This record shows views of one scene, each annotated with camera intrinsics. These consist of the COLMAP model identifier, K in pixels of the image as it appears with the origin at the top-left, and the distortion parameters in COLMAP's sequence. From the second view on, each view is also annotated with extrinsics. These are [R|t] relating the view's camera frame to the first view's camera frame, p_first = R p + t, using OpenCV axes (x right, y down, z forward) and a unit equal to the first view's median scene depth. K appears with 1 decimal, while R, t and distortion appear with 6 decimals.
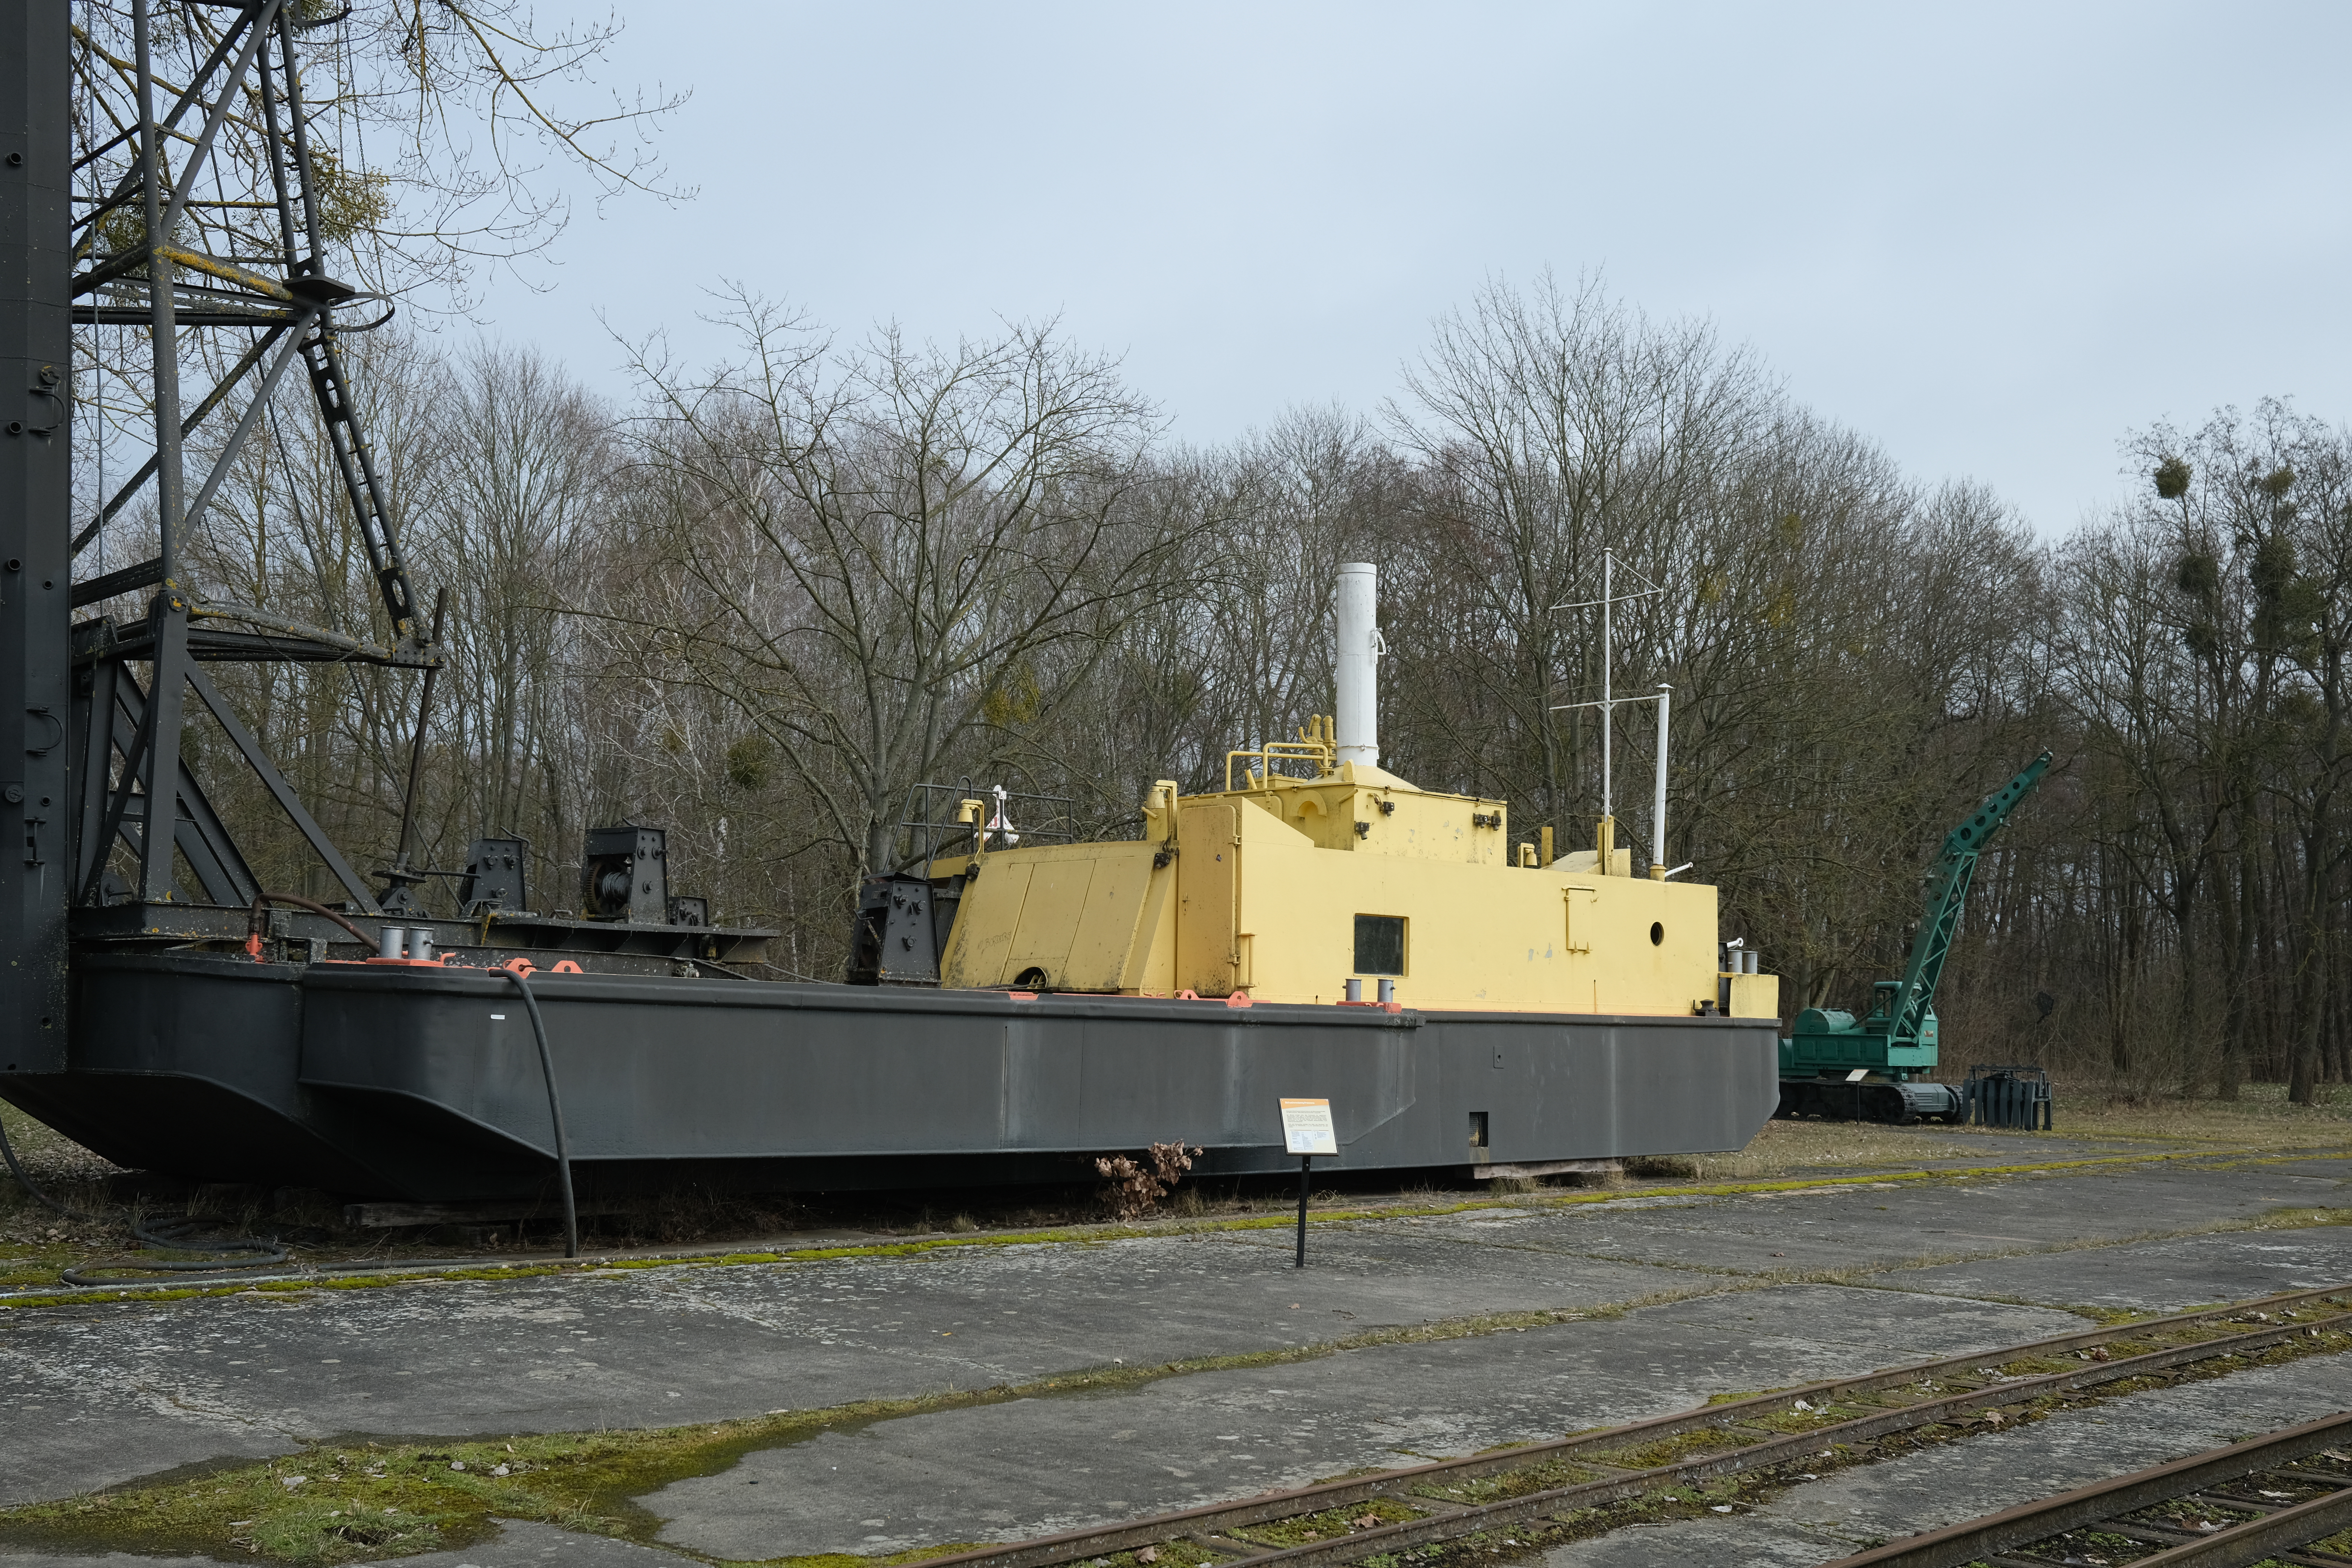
lens RADIAL K [[2390.5, 0, 1174.5], [0, 2390.5, 832.5], [0, 0, 1]] dist [-0.052760, 0.125695]
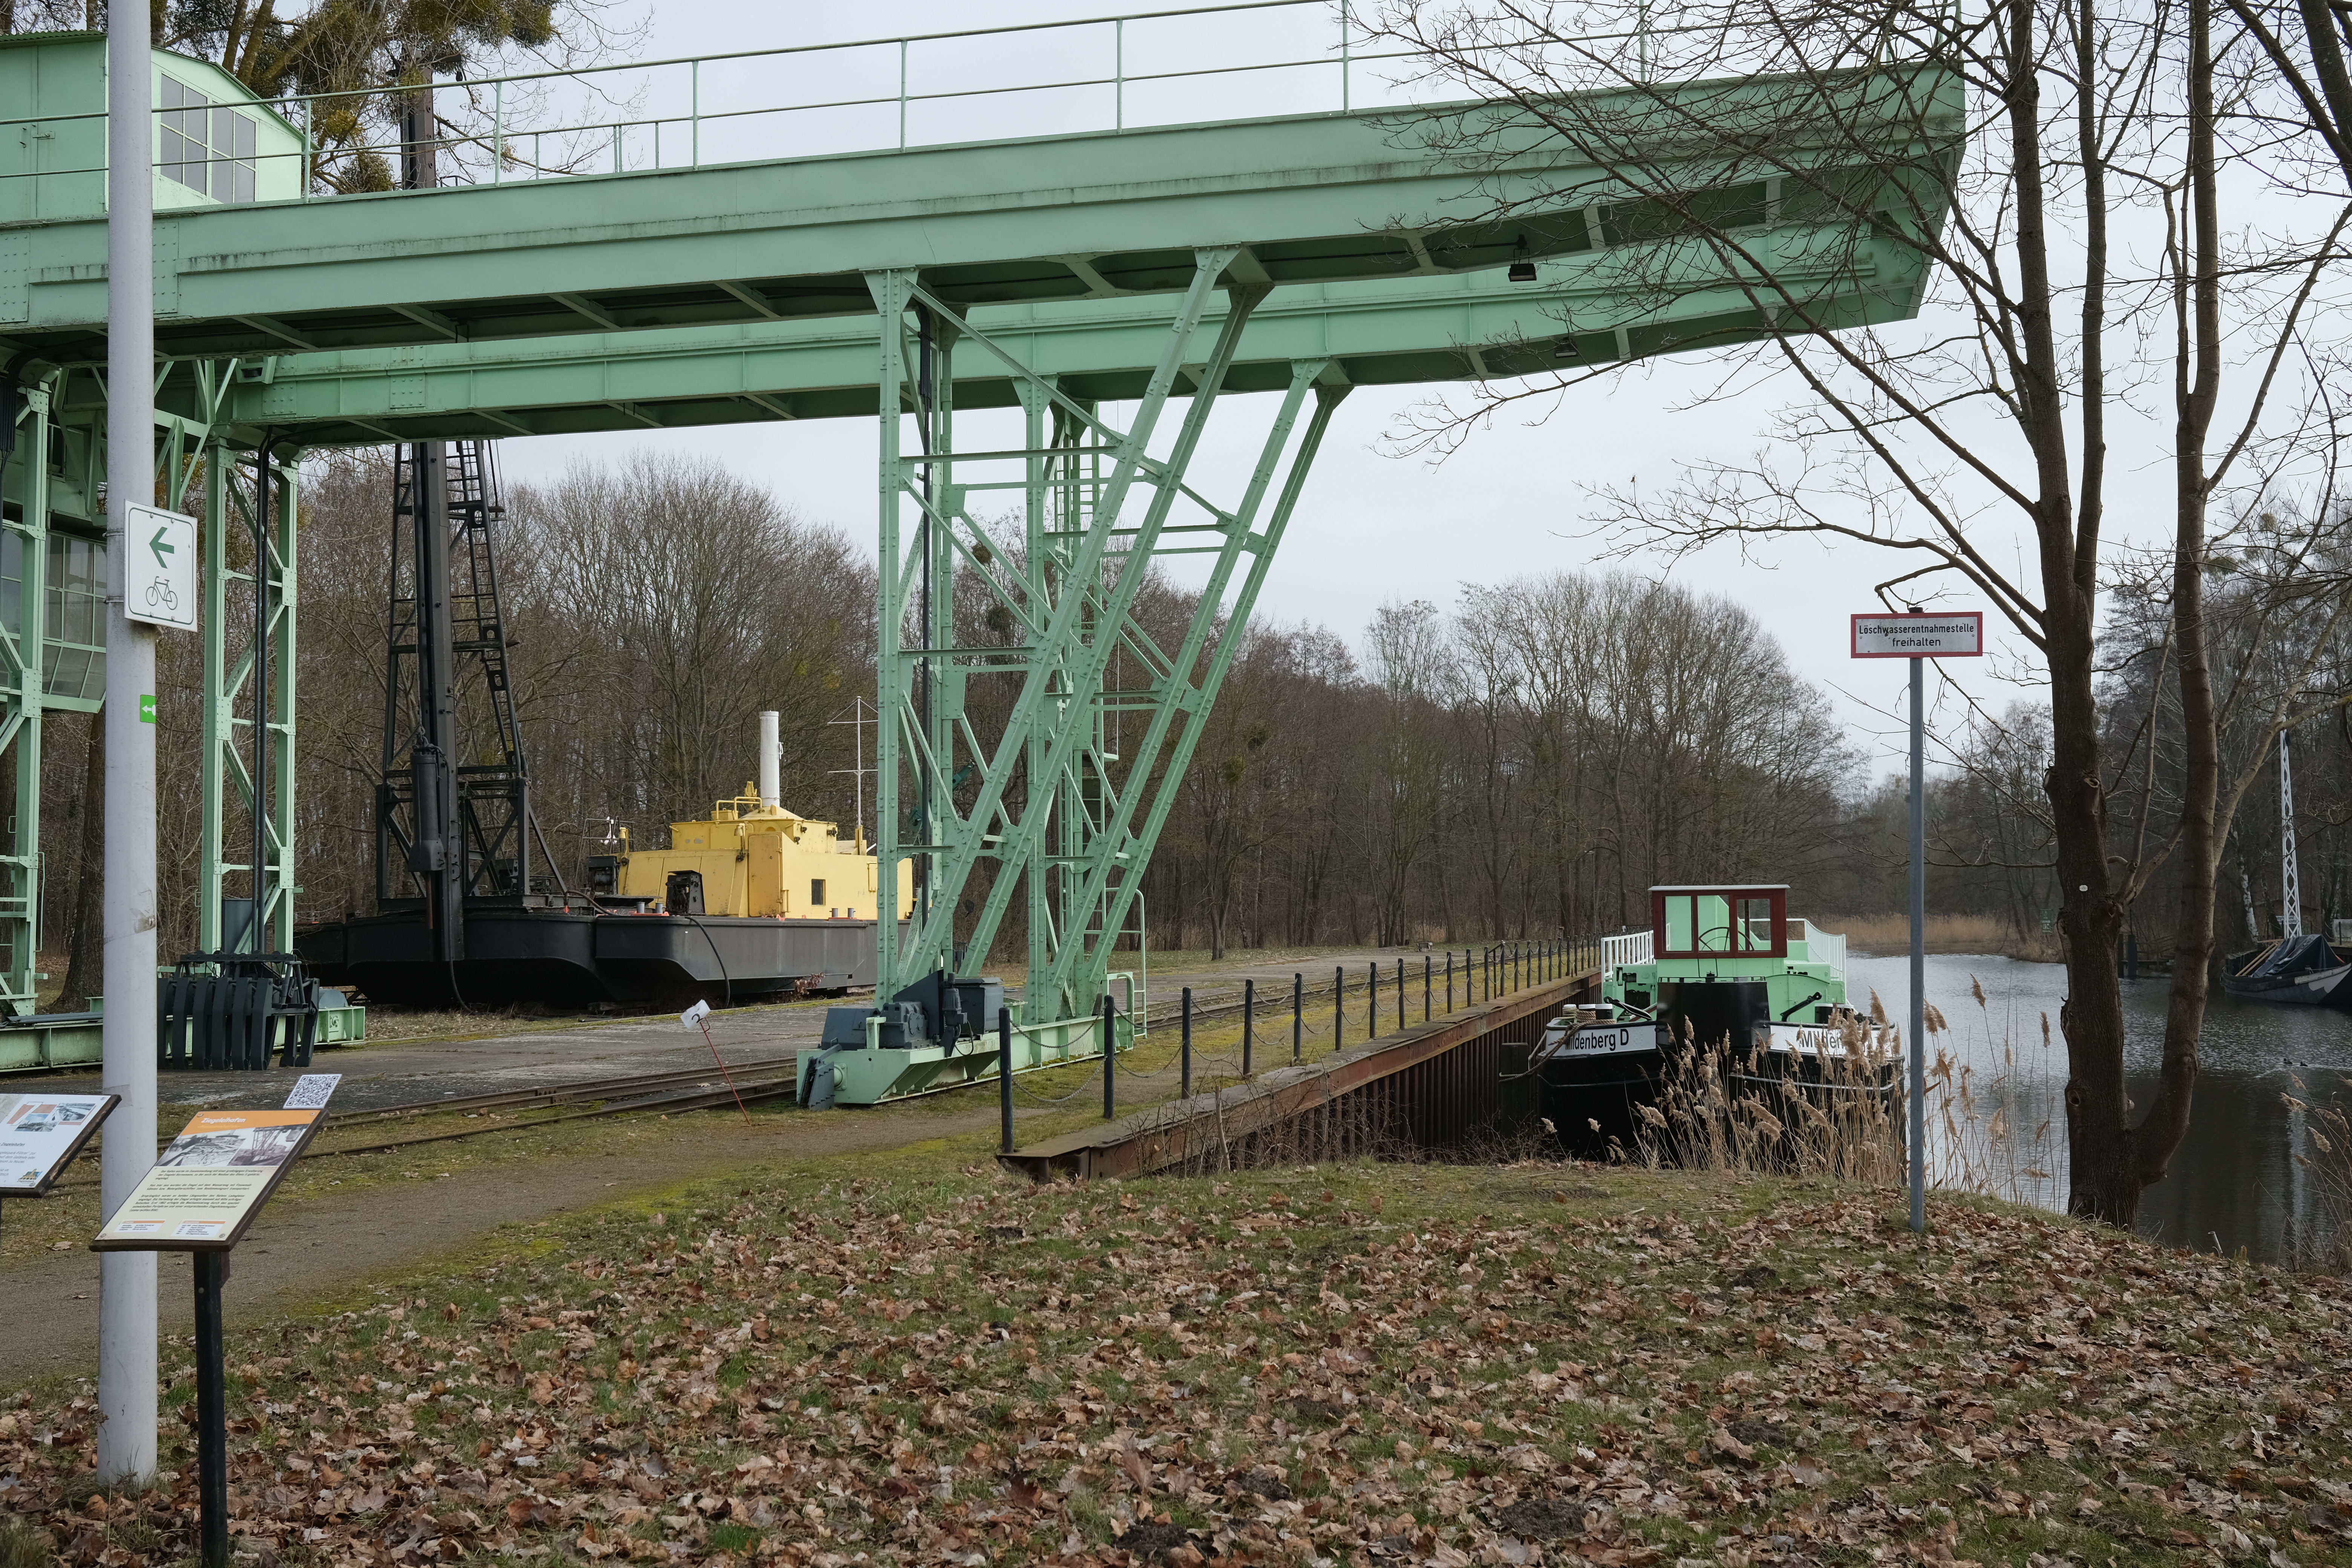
lens RADIAL K [[2390.5, 0, 1174.5], [0, 2390.5, 832.5], [0, 0, 1]] dist [-0.052760, 0.125695]
pose [[0.856590, -0.011063, 0.515879, -0.816707], [-0.010705, 0.999174, 0.039202, -0.105271], [-0.515887, -0.039103, 0.855764, -1.157643]]
